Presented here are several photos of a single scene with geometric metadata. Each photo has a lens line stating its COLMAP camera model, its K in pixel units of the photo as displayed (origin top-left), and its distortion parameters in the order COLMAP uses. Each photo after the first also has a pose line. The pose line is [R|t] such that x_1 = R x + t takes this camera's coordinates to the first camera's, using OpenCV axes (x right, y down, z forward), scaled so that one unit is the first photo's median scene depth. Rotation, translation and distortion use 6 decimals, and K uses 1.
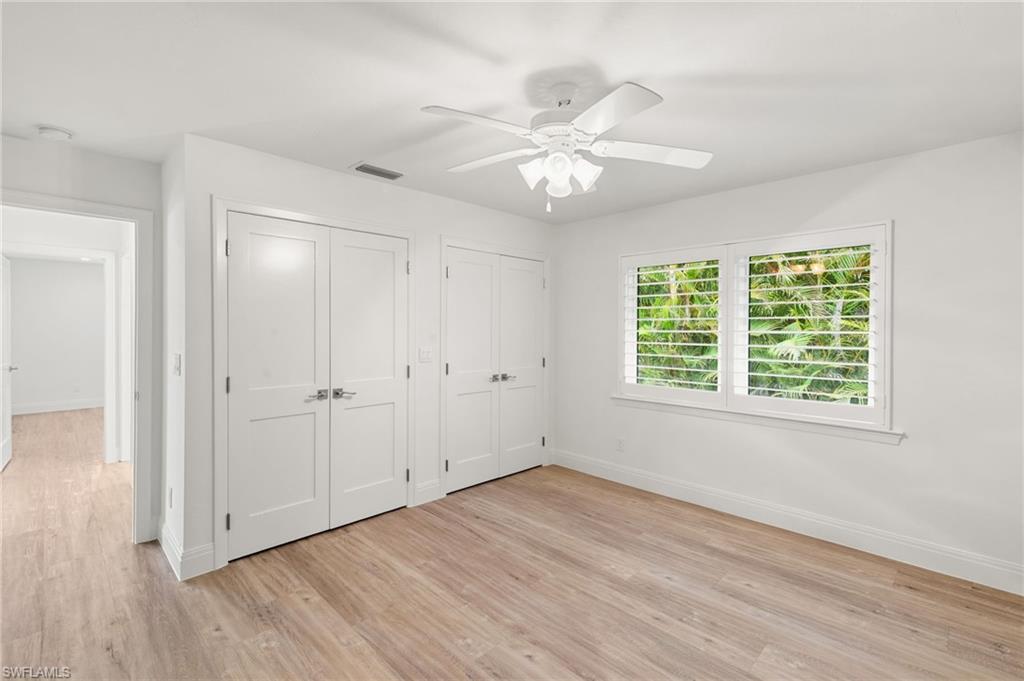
lens RADIAL K [[469.4, 0, 522.5], [0, 469.4, 333.0], [0, 0, 1]] dist [0.004920, 0.000635]
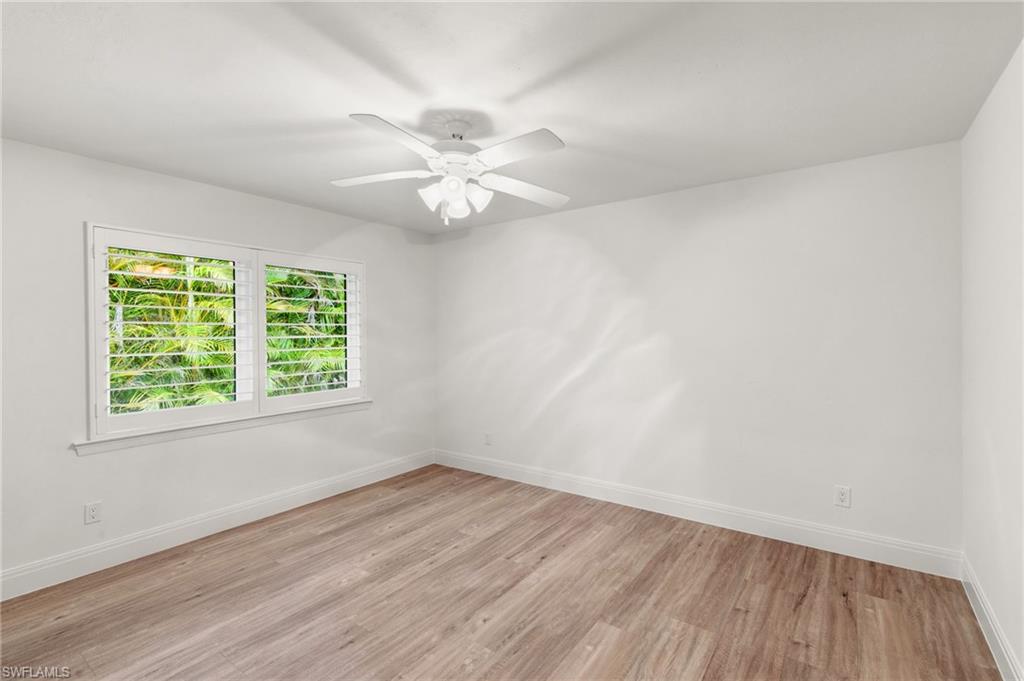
lens RADIAL K [[469.4, 0, 512.9], [0, 469.4, 336.6], [0, 0, 1]] dist [0.004920, 0.000635]
pose [[-0.161494, -0.011092, 0.986811, -0.757974], [0.017501, 0.999747, 0.014102, -0.009747], [-0.986718, 0.019548, -0.161259, 0.751891]]
